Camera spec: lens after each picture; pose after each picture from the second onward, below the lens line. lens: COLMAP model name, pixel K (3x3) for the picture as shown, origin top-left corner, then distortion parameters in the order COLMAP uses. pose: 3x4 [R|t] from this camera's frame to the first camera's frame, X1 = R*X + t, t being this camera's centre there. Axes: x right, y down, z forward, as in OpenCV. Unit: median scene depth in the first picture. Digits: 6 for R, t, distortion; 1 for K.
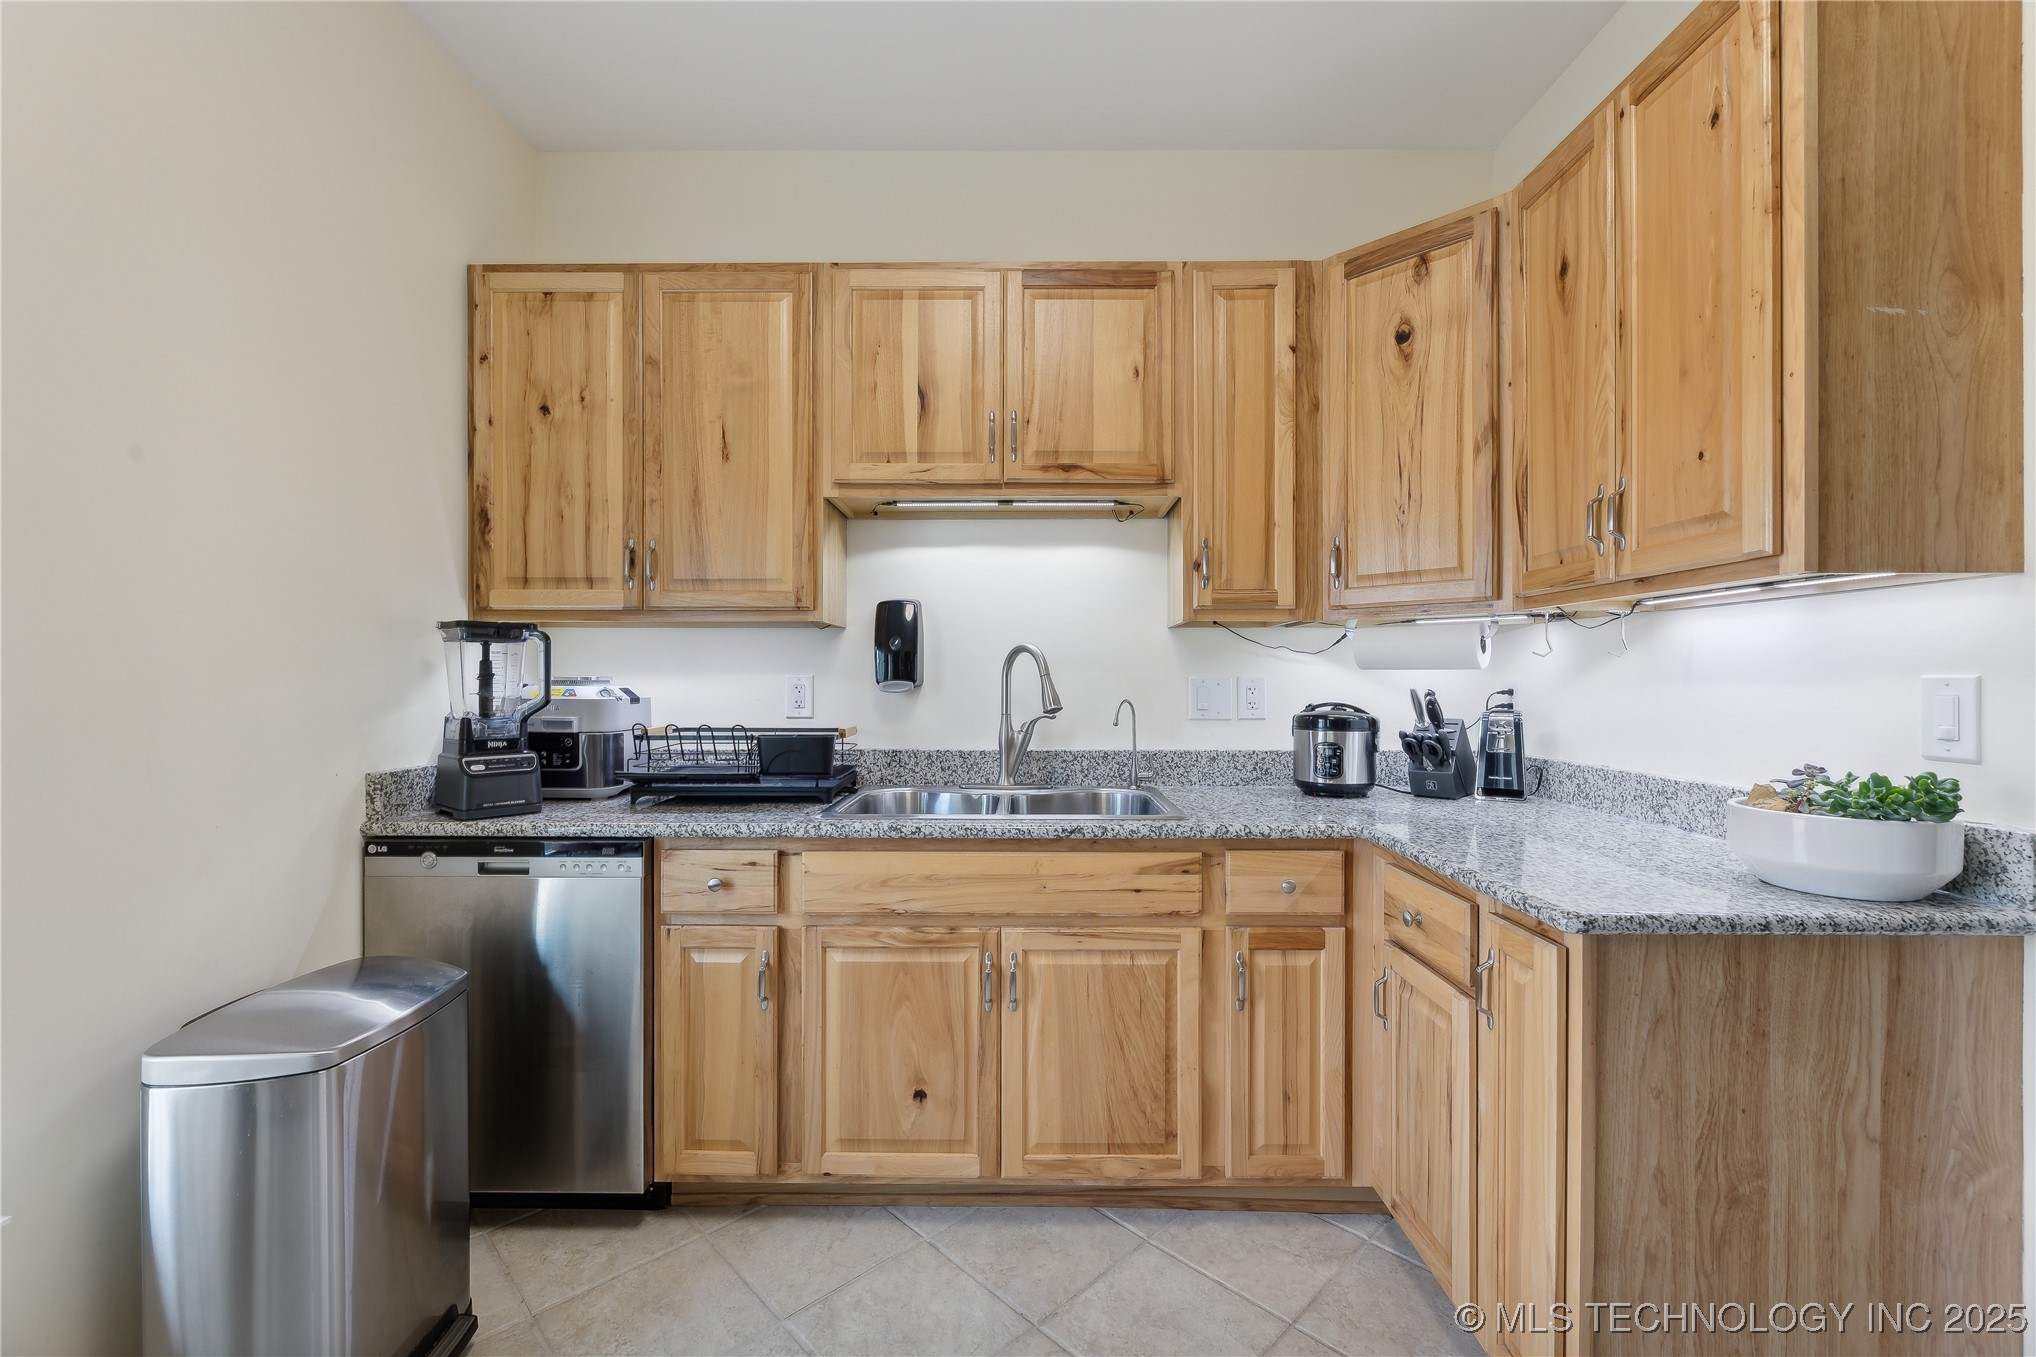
lens RADIAL K [[832.7, 0, 1033.2], [0, 832.7, 681.6], [0, 0, 1]] dist [-0.004368, 0.000351]
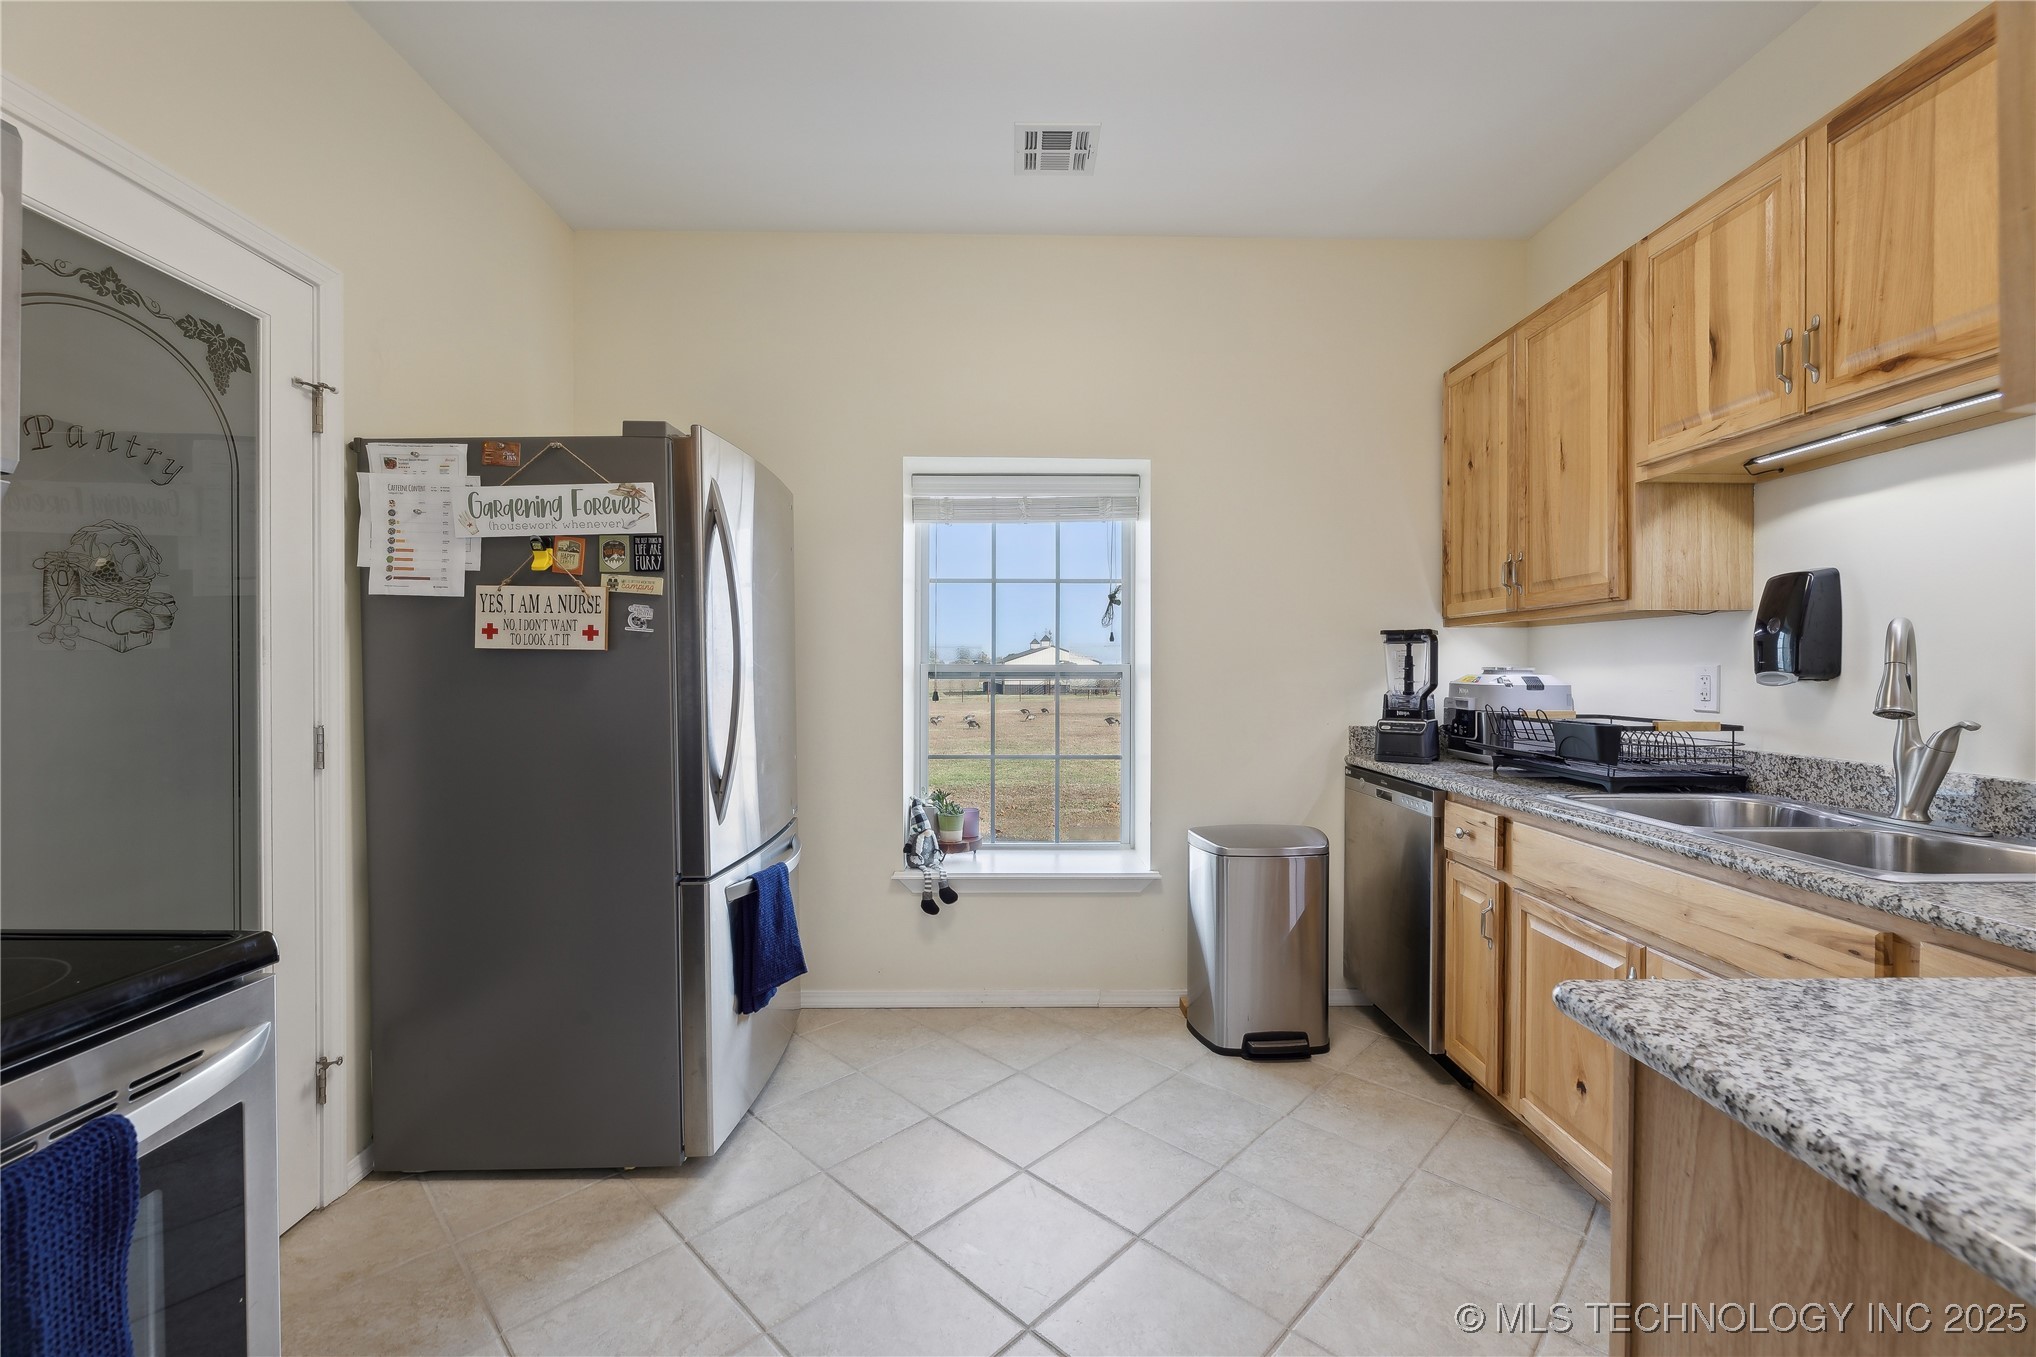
lens RADIAL K [[832.7, 0, 1030.8], [0, 832.7, 675.0], [0, 0, 1]] dist [-0.004368, 0.000351]
pose [[0.036298, 0.005806, -0.999324, 0.706306], [-0.004868, 0.999972, 0.005633, 0.001928], [0.999329, 0.004661, 0.036325, 0.259014]]
